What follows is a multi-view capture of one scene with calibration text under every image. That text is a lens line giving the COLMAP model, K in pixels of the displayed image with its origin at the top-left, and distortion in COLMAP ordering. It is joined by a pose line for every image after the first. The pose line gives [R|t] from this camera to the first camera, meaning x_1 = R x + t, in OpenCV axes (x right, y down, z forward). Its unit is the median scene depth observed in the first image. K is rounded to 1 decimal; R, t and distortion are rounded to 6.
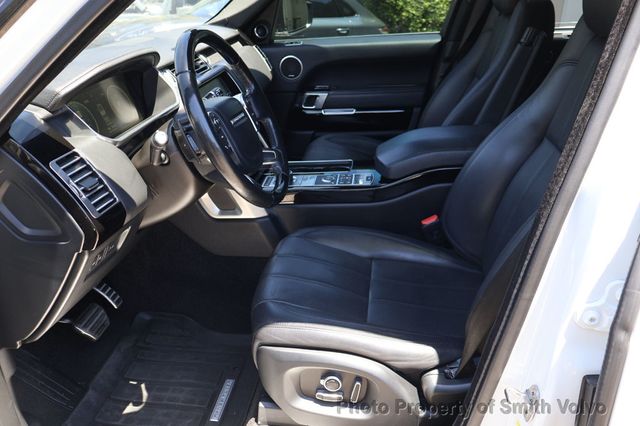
lens RADIAL K [[530.8, 0, 317.9], [0, 530.8, 212.7], [0, 0, 1]] dist [0.001232, 0.020378]
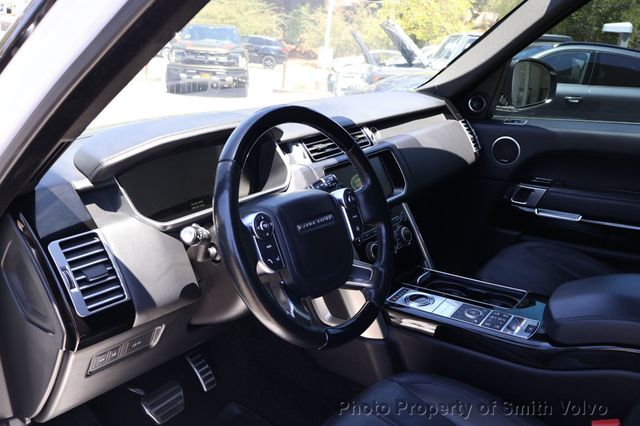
lens RADIAL K [[555.5, 0, 319.1], [0, 555.5, 215.1], [0, 0, 1]] dist [0.006941, -0.014246]
pose [[0.868934, 0.188220, -0.457741, 0.159900], [-0.233258, 0.971448, -0.043343, -0.112538], [0.436514, 0.144434, 0.888028, 0.210247]]
